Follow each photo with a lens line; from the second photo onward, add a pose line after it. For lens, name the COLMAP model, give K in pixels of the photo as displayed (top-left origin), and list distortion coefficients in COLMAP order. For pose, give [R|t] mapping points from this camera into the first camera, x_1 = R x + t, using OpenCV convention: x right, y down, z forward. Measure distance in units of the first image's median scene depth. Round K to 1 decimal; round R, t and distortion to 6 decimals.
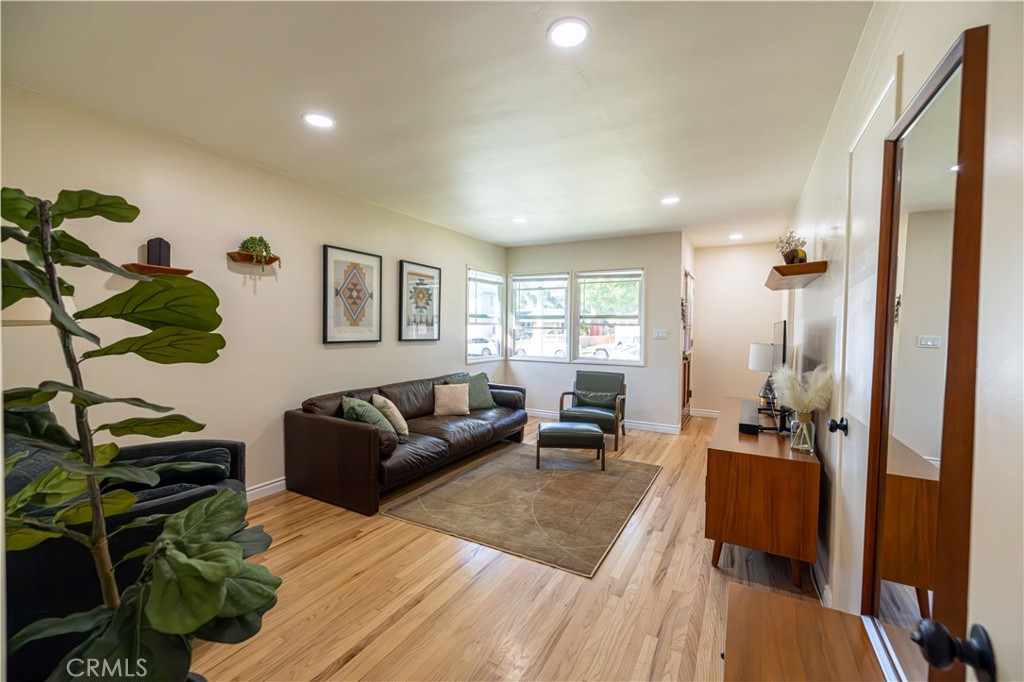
lens RADIAL K [[435.2, 0, 507.5], [0, 435.2, 341.7], [0, 0, 1]] dist [0.016999, -0.000226]
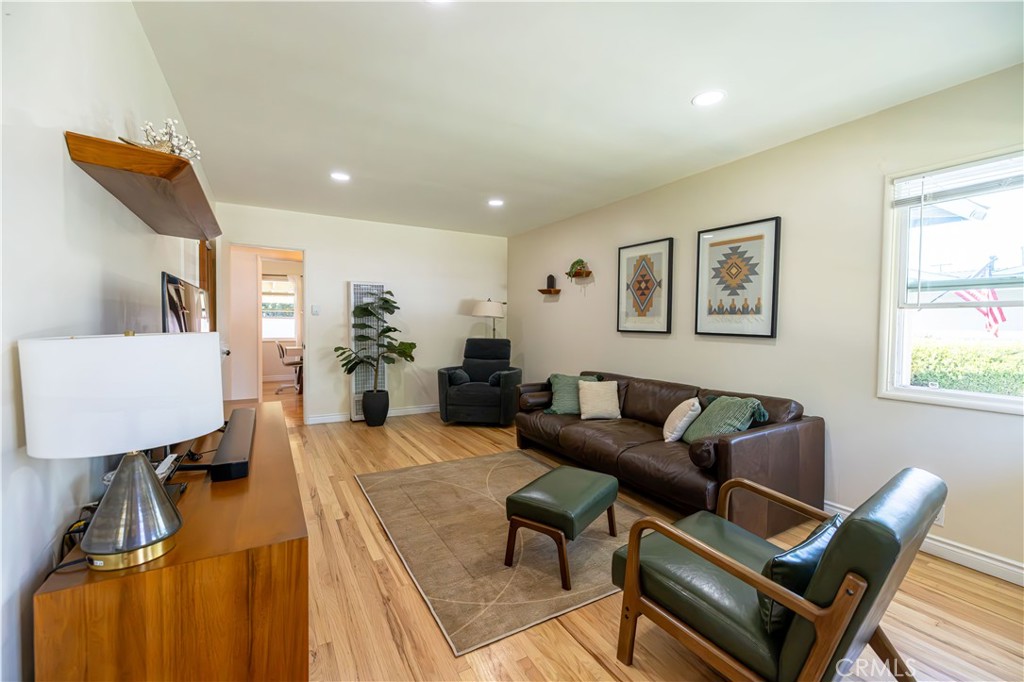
lens RADIAL K [[435.2, 0, 511.2], [0, 435.2, 335.0], [0, 0, 1]] dist [0.016999, -0.000226]
pose [[-0.520875, 0.002433, -0.853630, 0.680610], [-0.051896, 0.998056, 0.034510, -0.011819], [0.852054, 0.062275, -0.519736, 1.264398]]
